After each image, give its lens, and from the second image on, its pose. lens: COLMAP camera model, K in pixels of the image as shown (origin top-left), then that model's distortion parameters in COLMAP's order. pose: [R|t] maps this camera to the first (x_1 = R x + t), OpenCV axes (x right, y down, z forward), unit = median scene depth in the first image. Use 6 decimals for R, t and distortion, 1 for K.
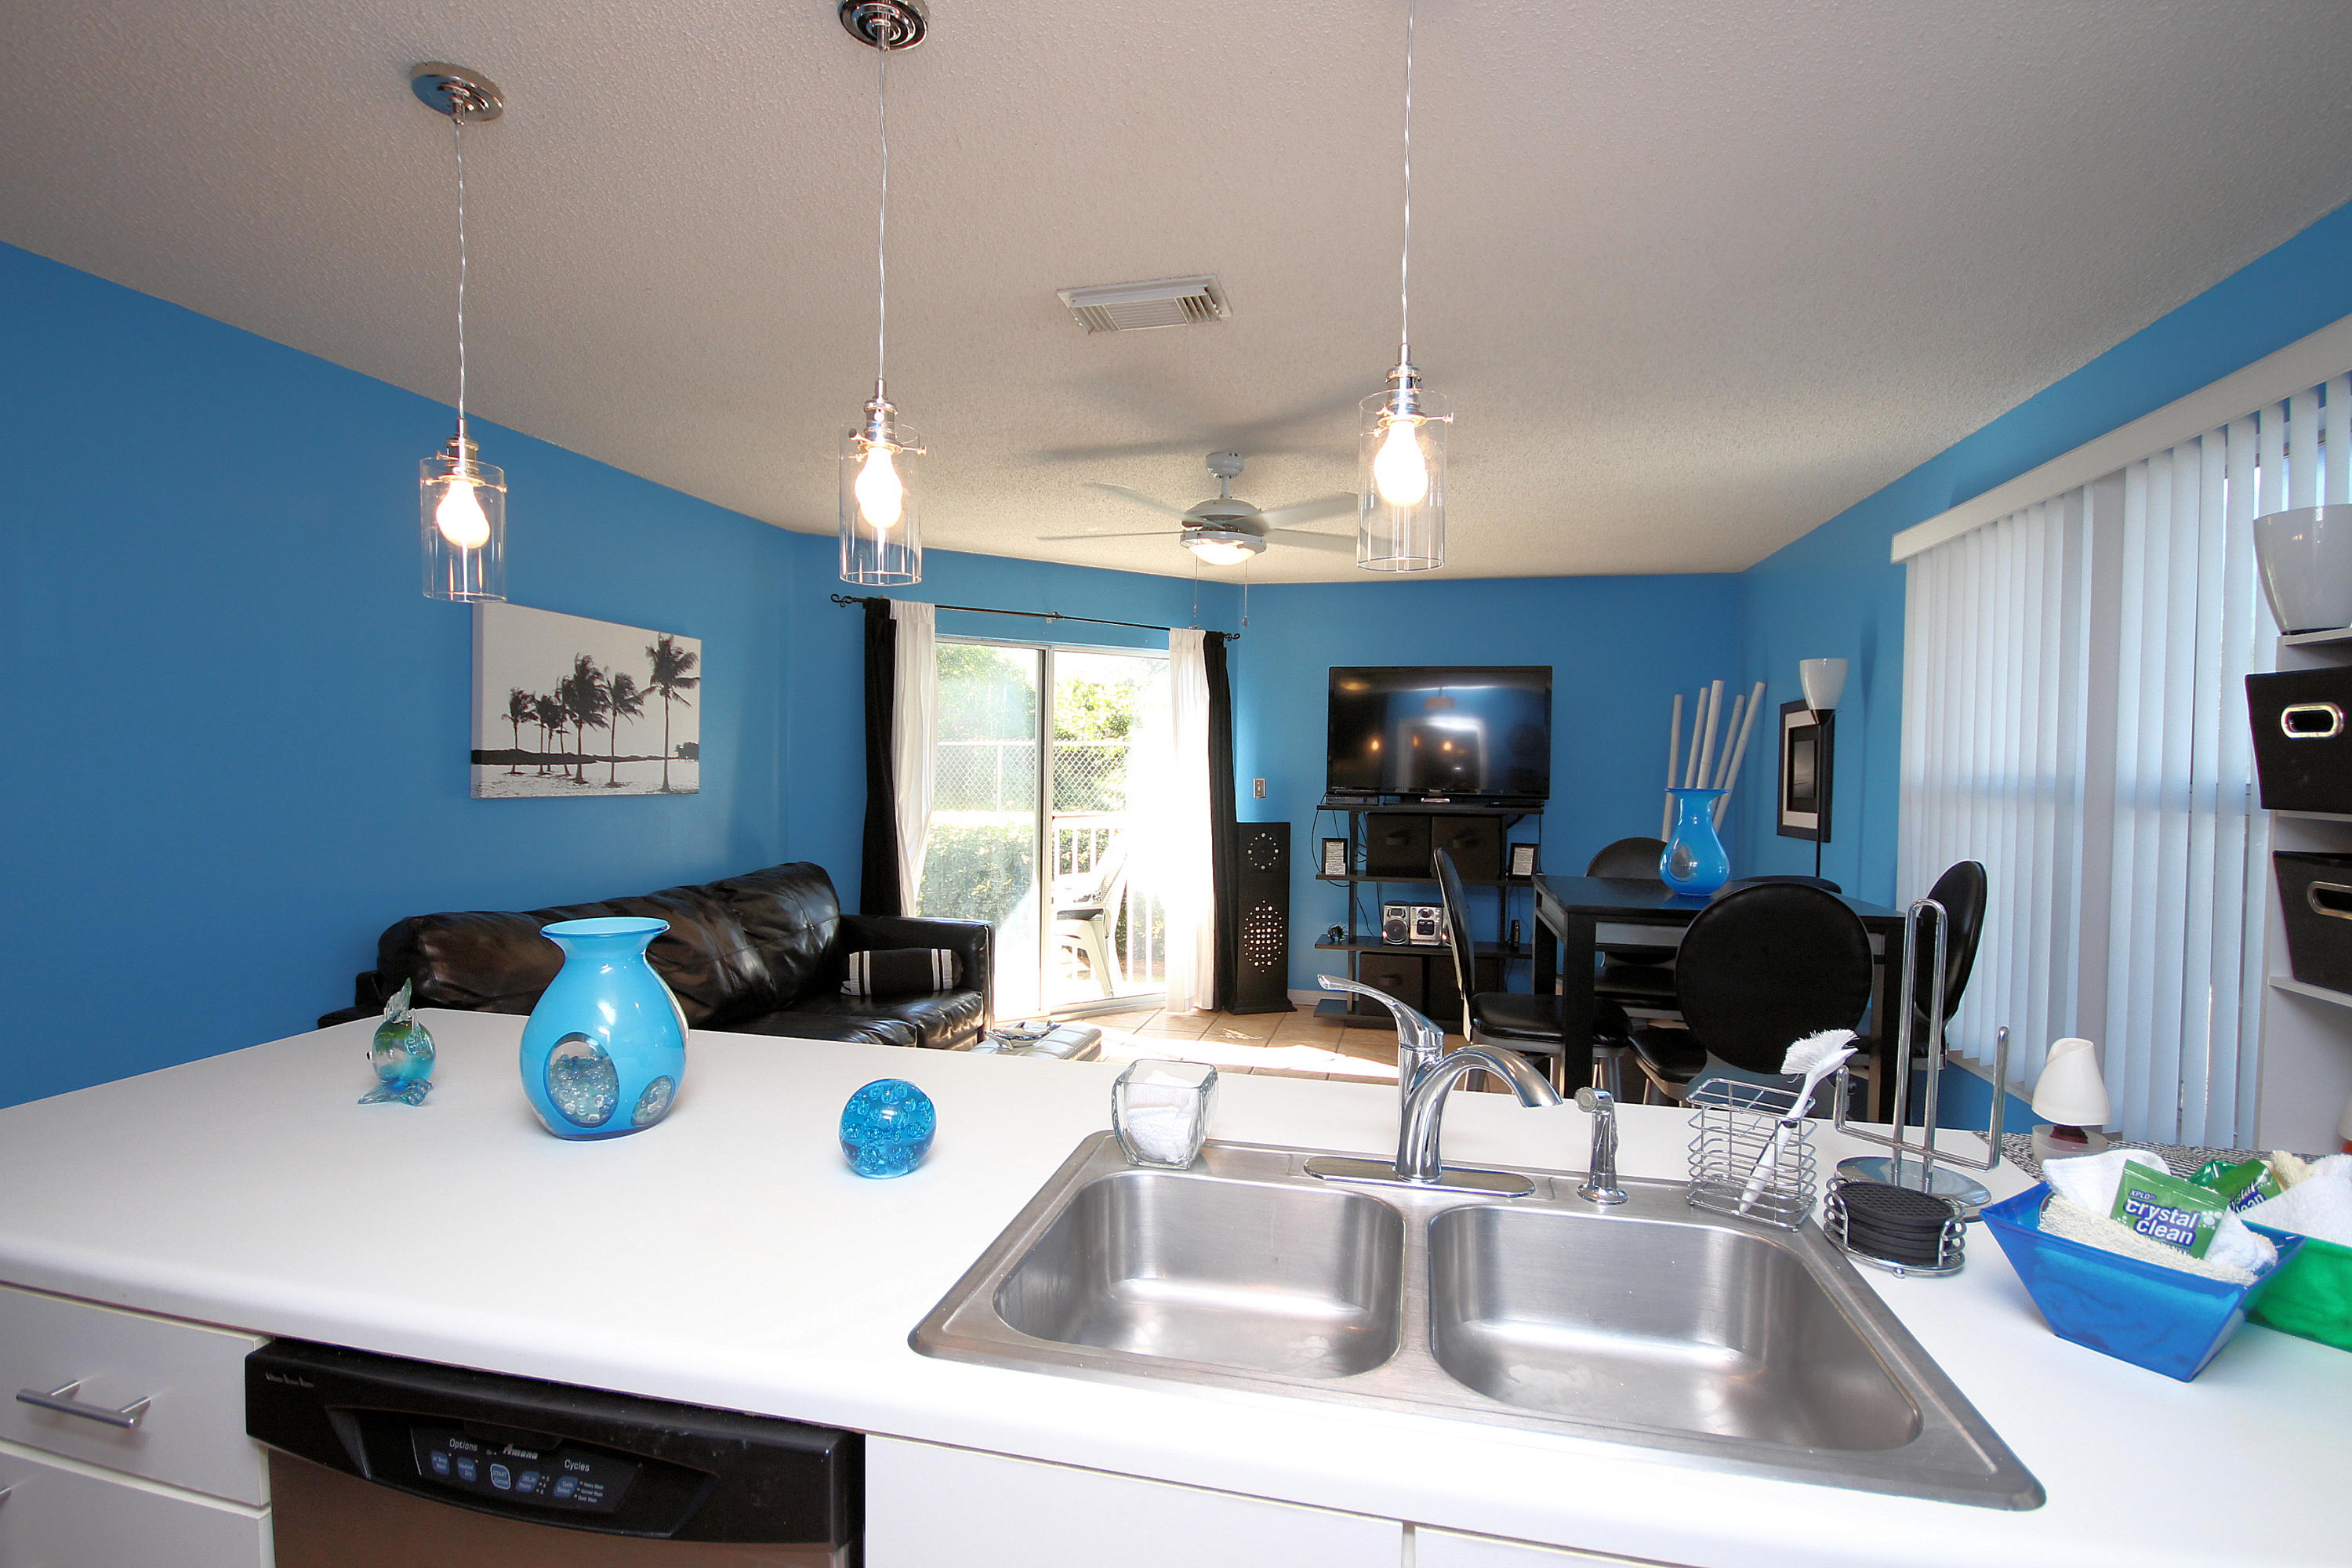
lens RADIAL K [[1080.4, 0, 1168.6], [0, 1080.4, 794.1], [0, 0, 1]] dist [-0.008581, -0.000206]
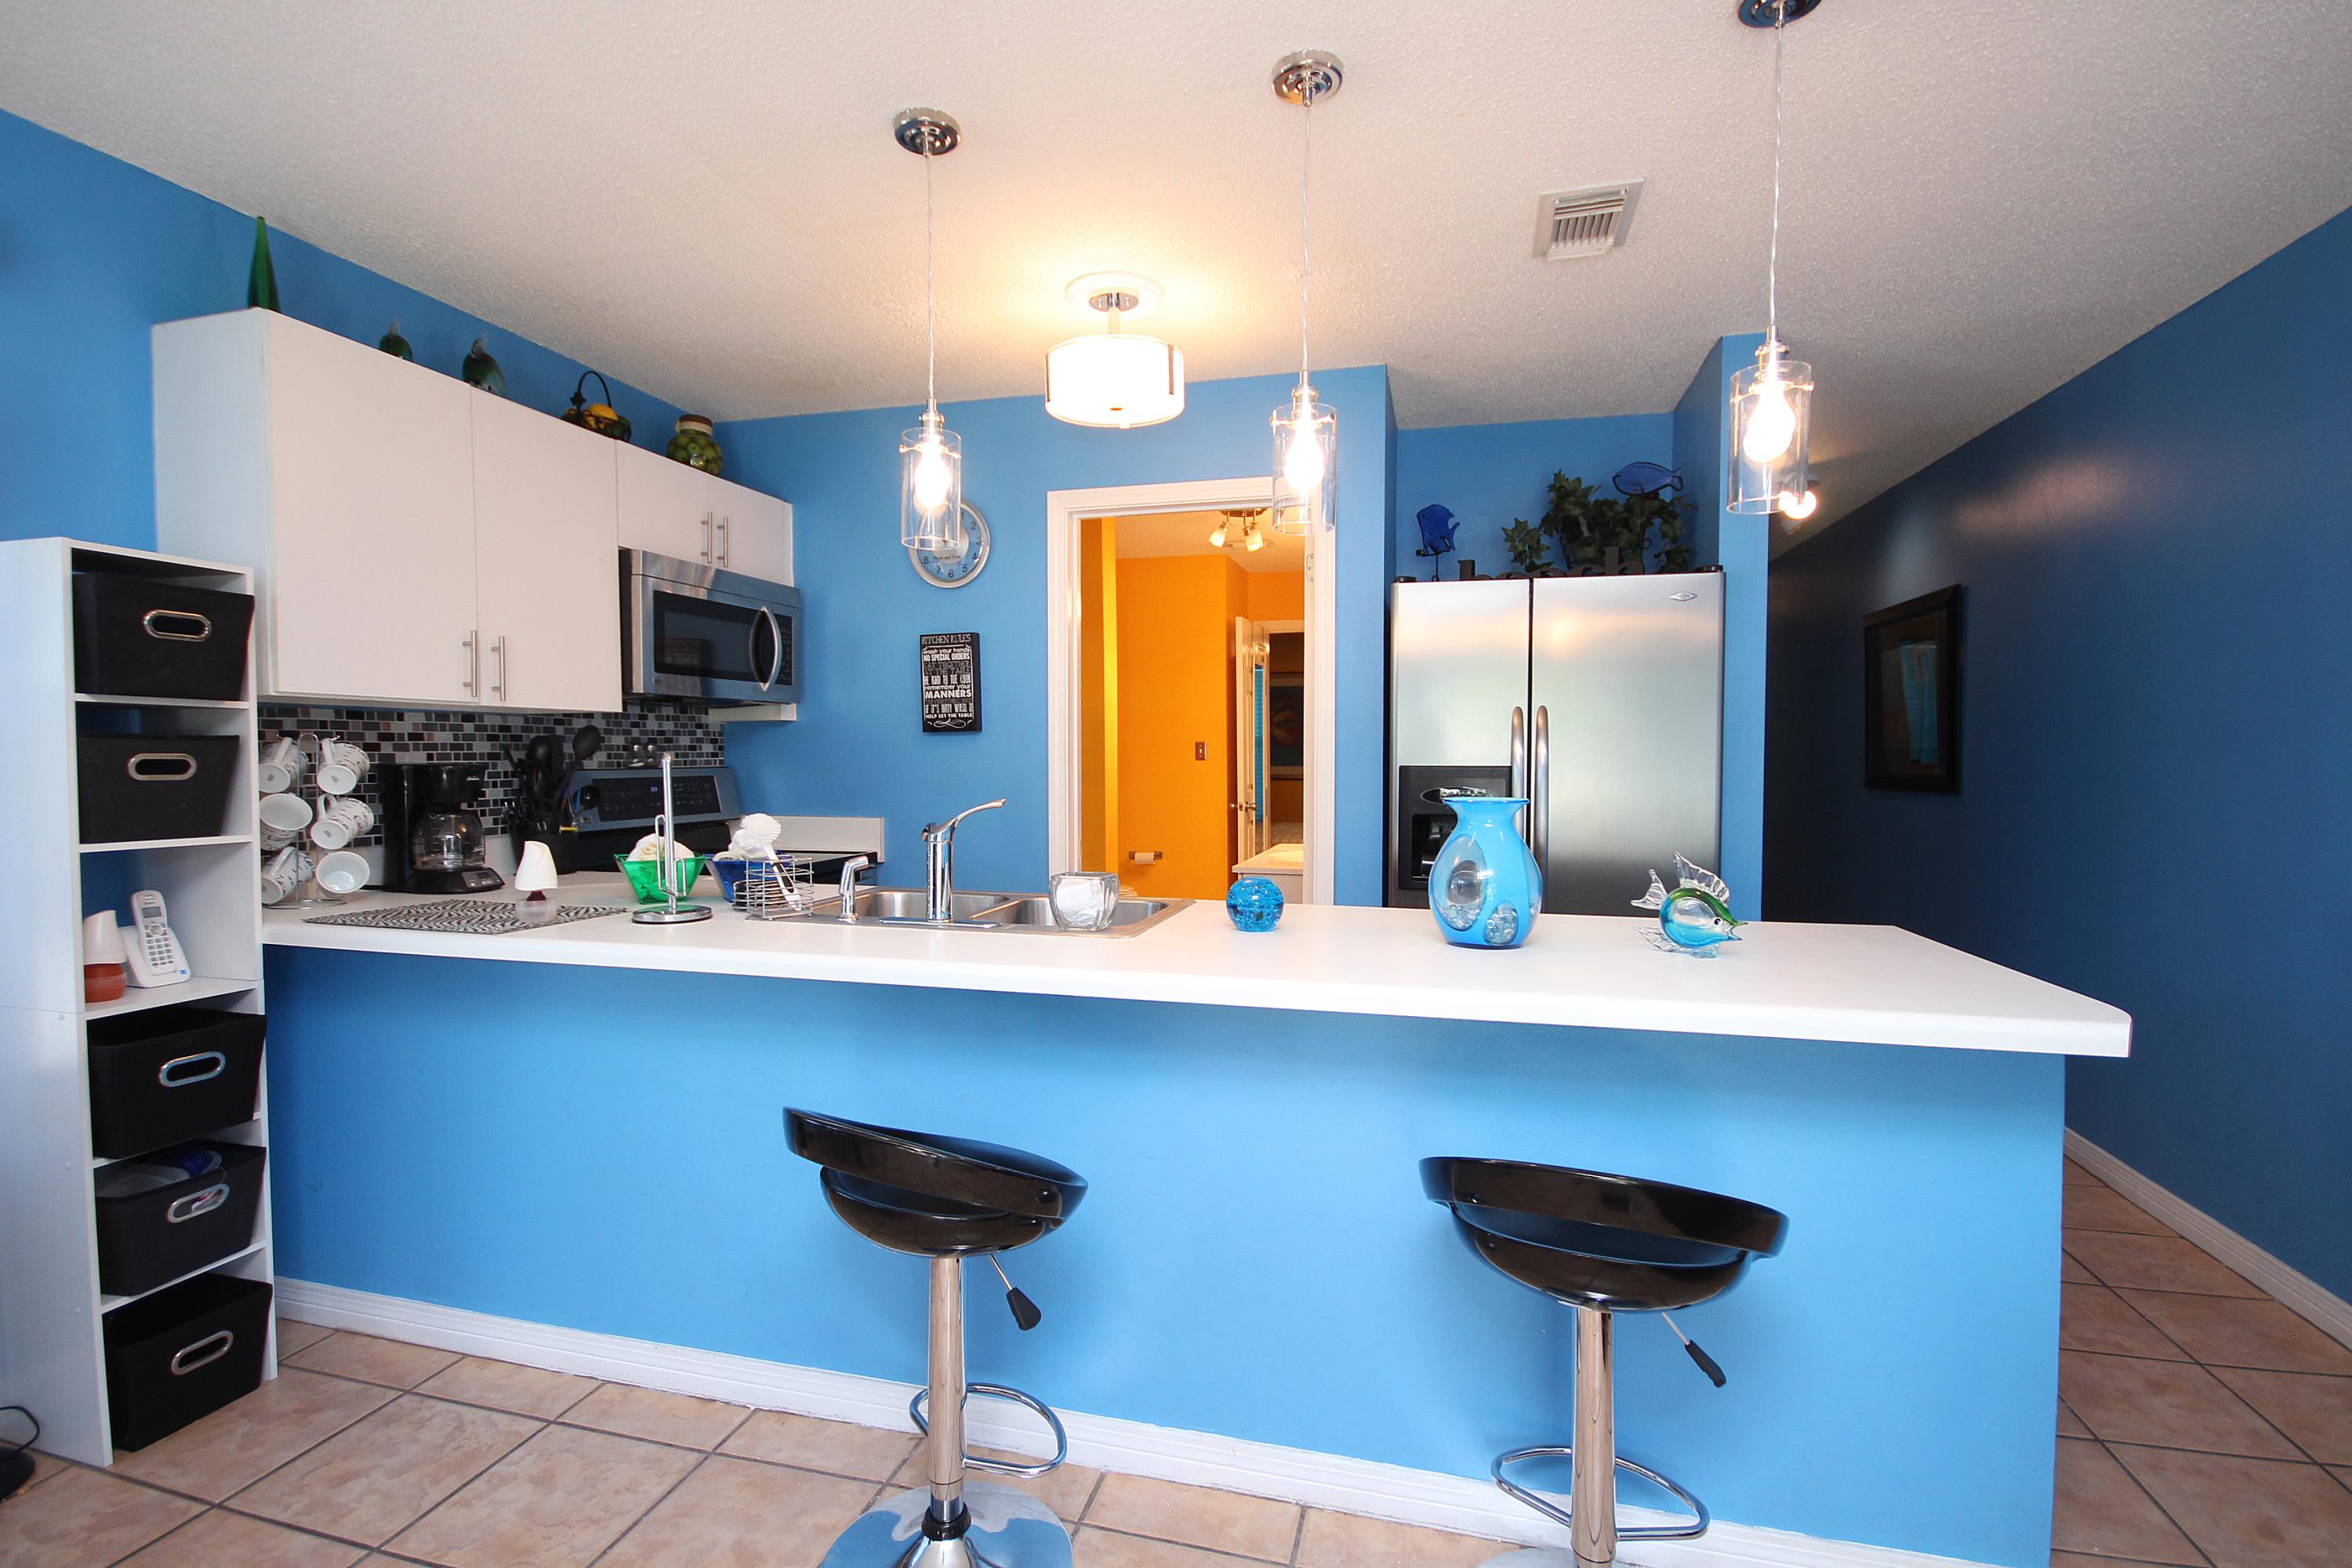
lens RADIAL K [[1078.8, 0, 1167.2], [0, 1078.8, 795.1], [0, 0, 1]] dist [-0.003763, -0.000623]
pose [[-0.999422, -0.015829, 0.030074, -0.053098], [-0.013742, 0.997566, 0.068356, 0.010629], [-0.031083, 0.067904, -0.997208, 0.814796]]
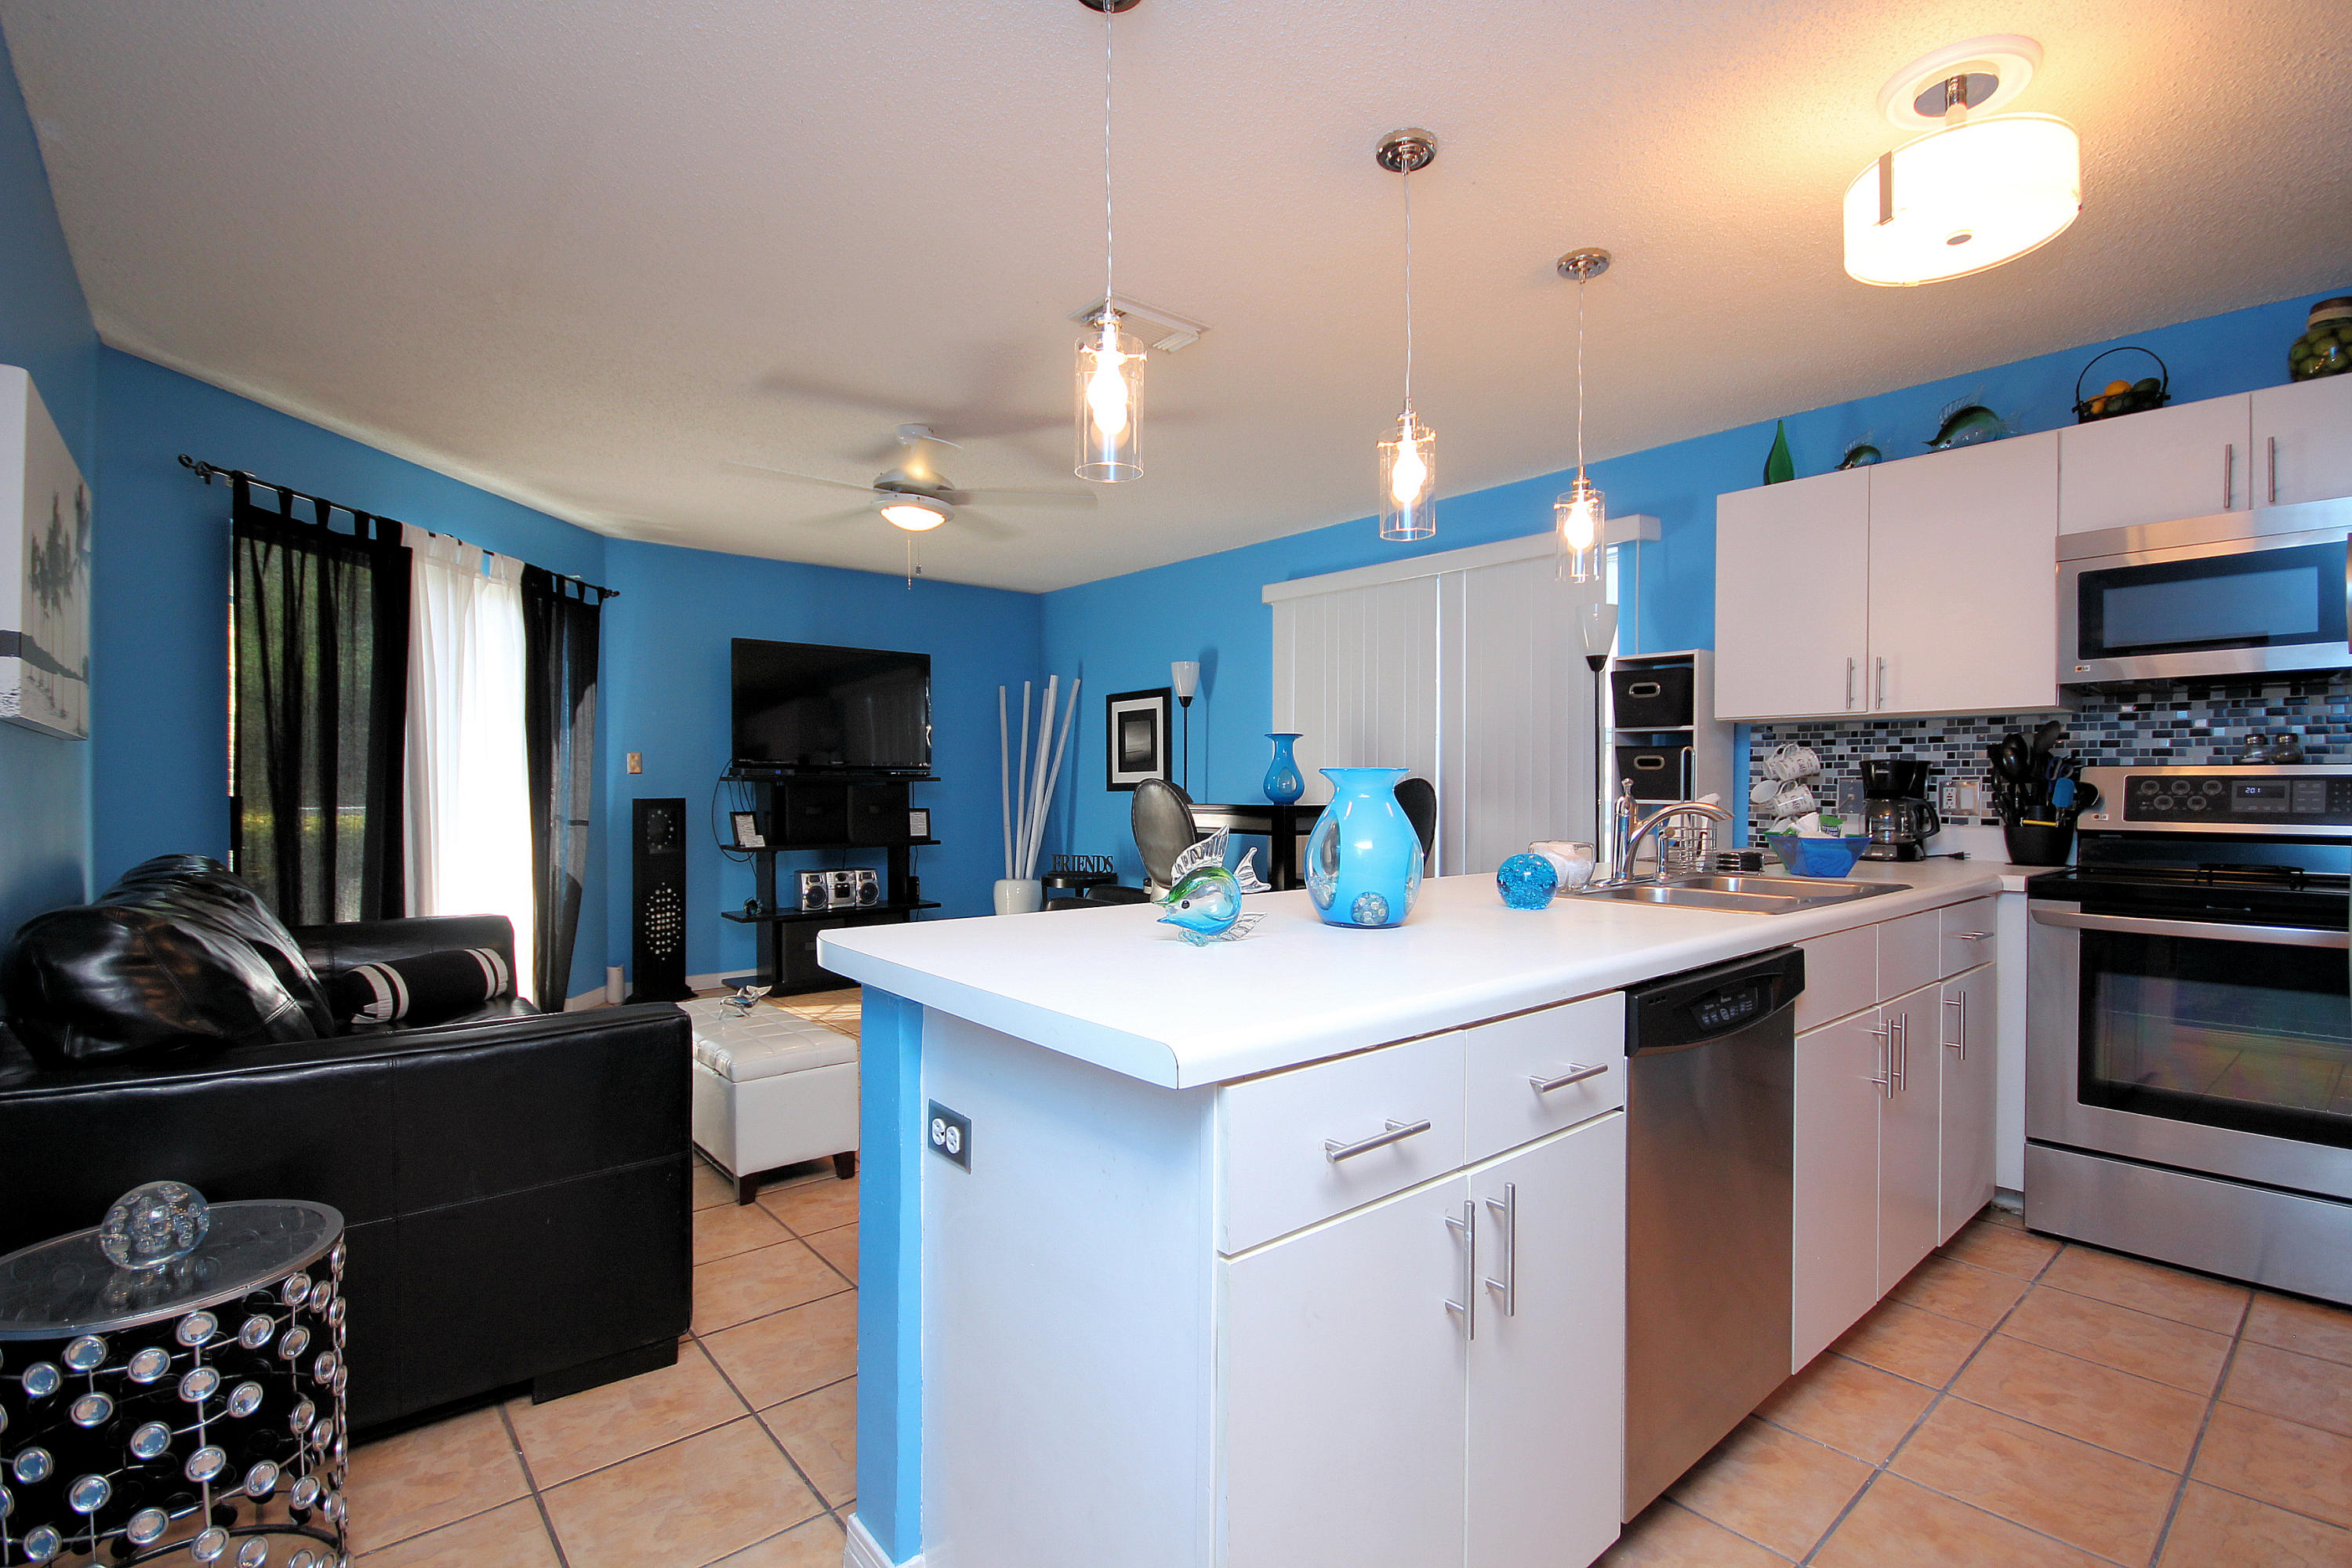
lens RADIAL K [[1078.8, 0, 1167.2], [0, 1078.8, 795.1], [0, 0, 1]] dist [-0.003763, -0.000623]
pose [[0.593406, -0.019088, 0.804677, -0.582810], [0.029119, 0.999573, 0.002238, 0.050099], [-0.804376, 0.022103, 0.593709, 0.149476]]
